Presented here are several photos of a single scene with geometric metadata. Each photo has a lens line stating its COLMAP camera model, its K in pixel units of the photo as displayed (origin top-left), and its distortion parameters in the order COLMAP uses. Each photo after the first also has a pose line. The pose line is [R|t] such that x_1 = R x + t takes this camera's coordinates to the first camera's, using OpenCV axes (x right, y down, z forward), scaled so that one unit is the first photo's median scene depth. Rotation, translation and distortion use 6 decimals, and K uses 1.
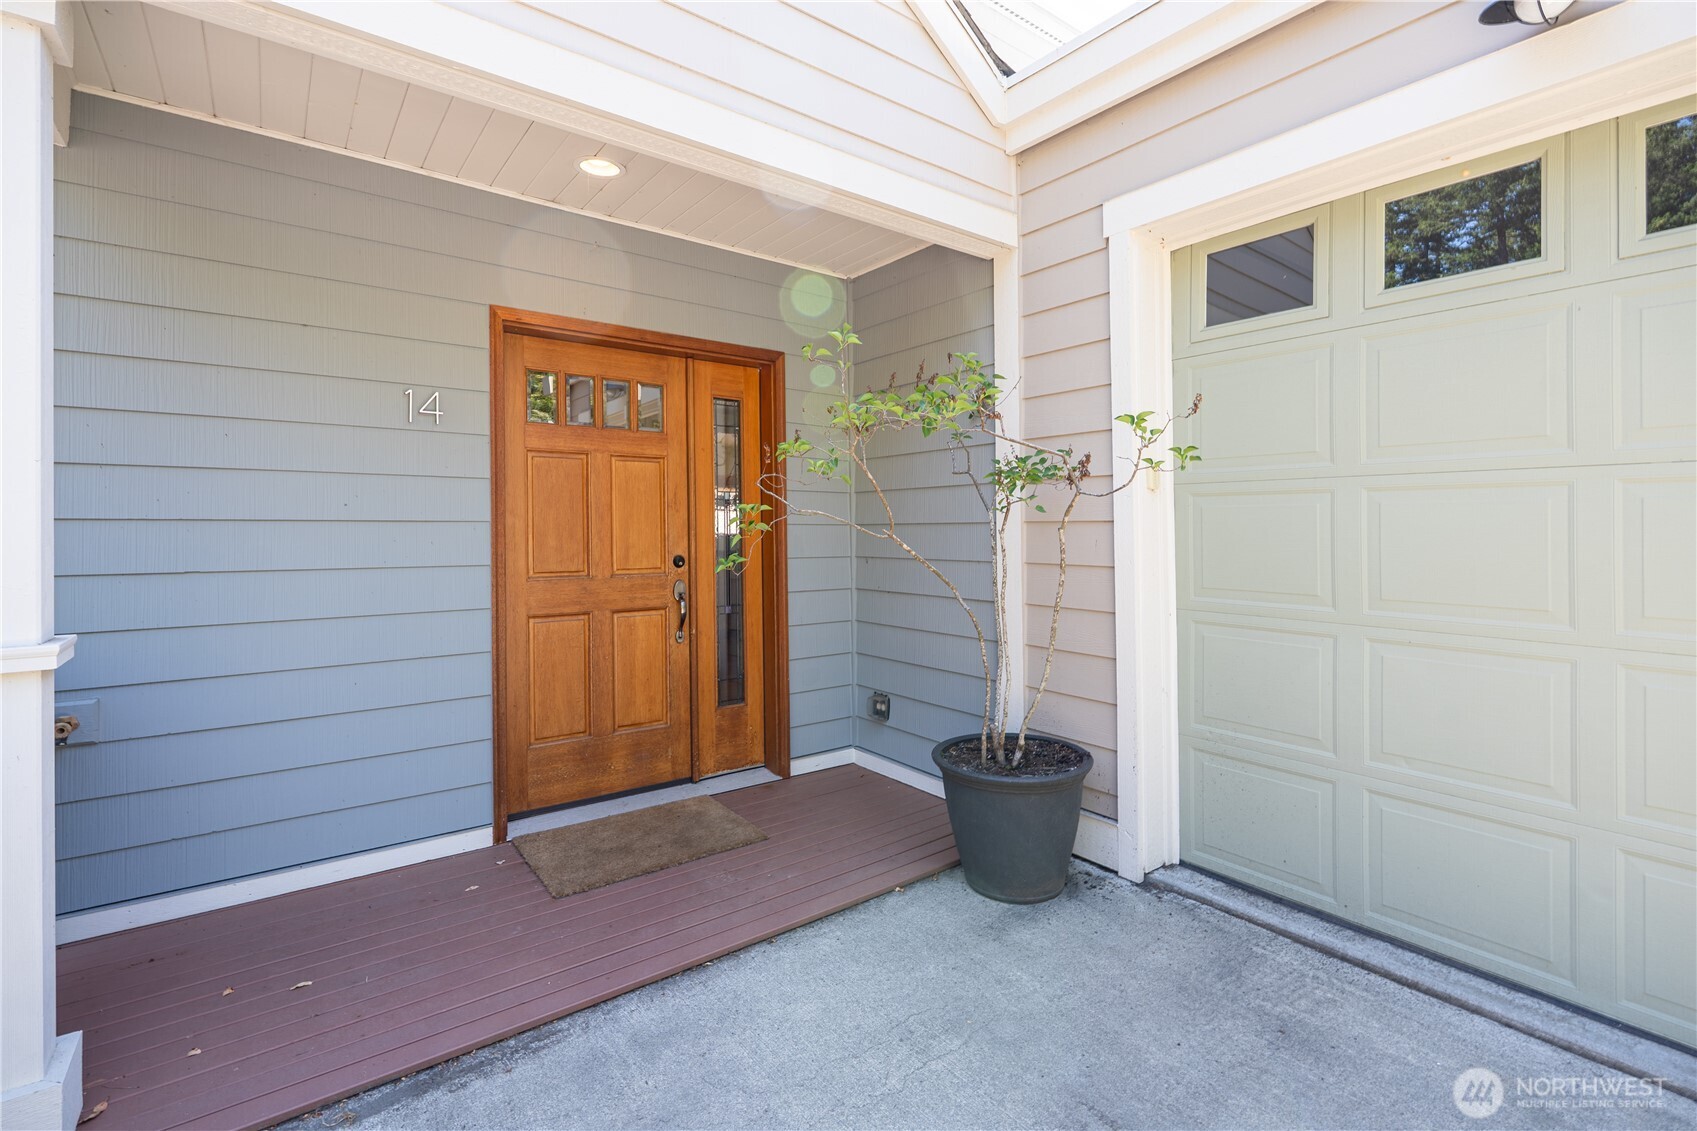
lens RADIAL K [[772.4, 0, 848.5], [0, 772.4, 533.3], [0, 0, 1]] dist [-0.000067, -0.000059]
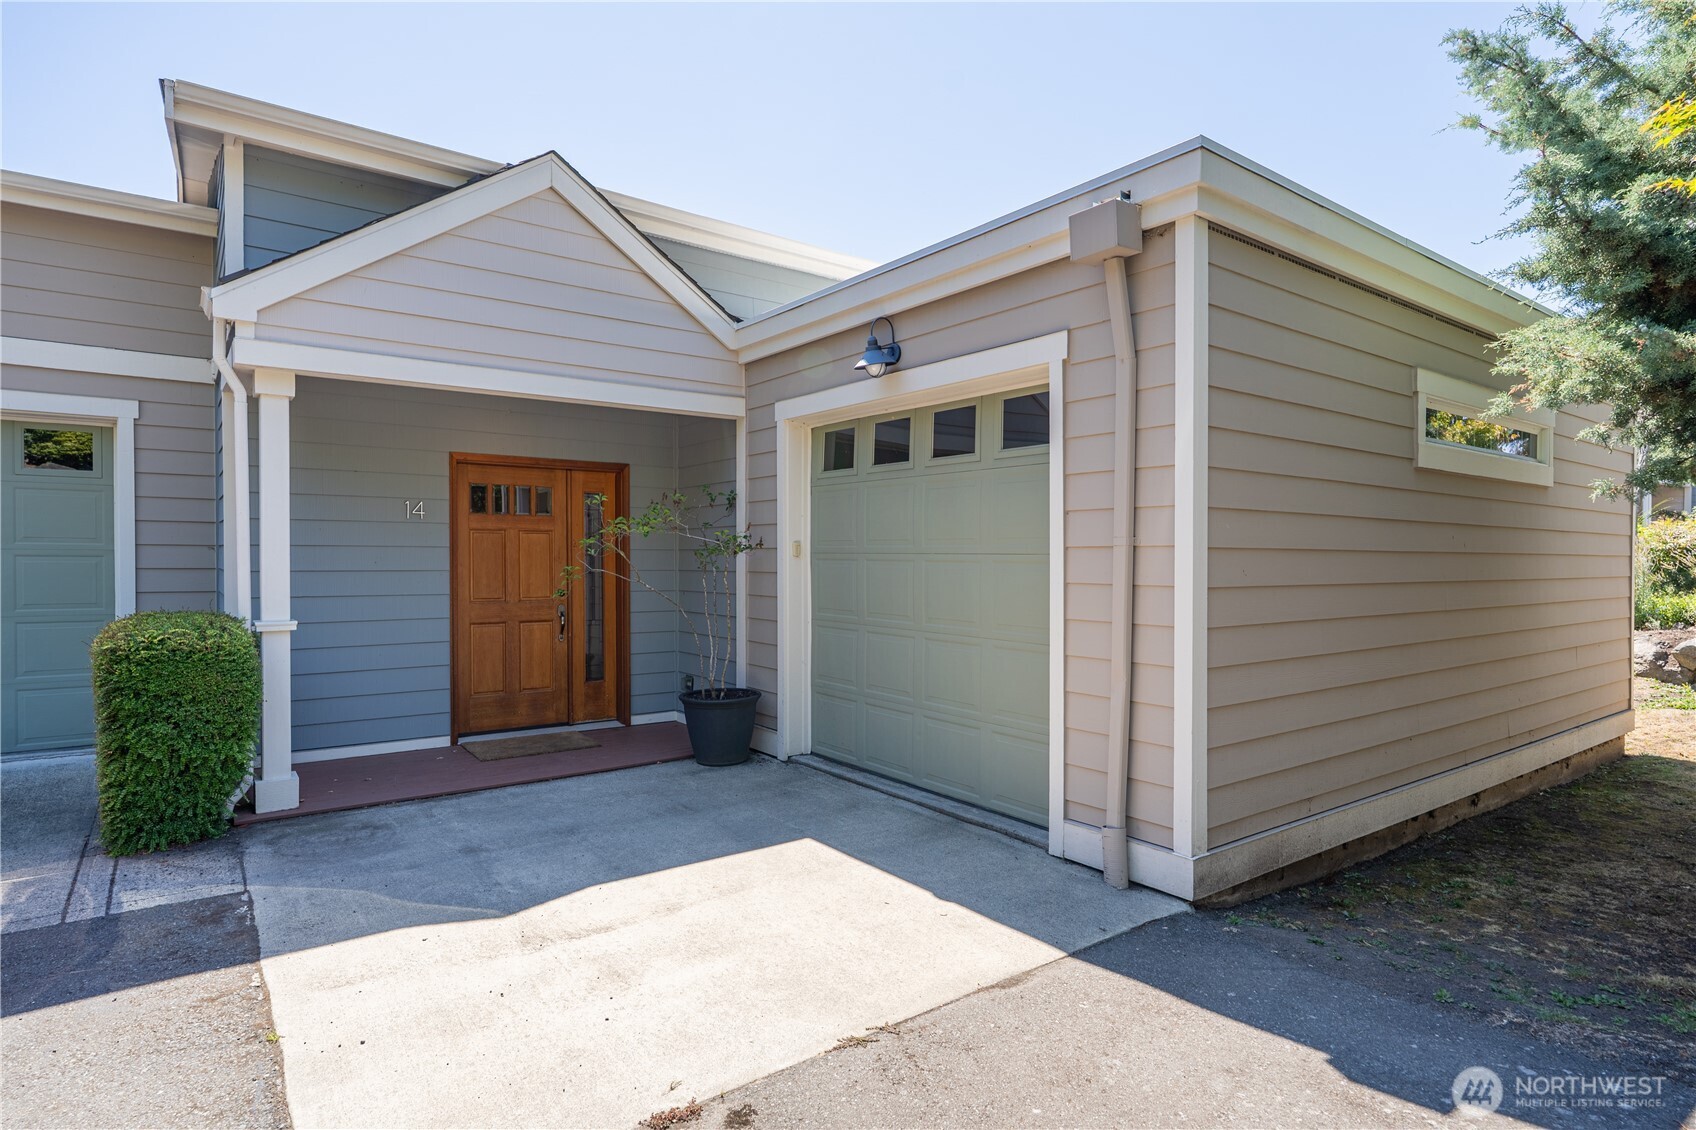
lens RADIAL K [[905.3, 0, 848.0], [0, 905.3, 565.0], [0, 0, 1]] dist [-0.000566, -0.000036]
pose [[0.999944, 0.005191, -0.009244, 0.475137], [-0.005154, 0.999979, 0.003994, -0.039537], [0.009264, -0.003946, 0.999949, -1.078959]]
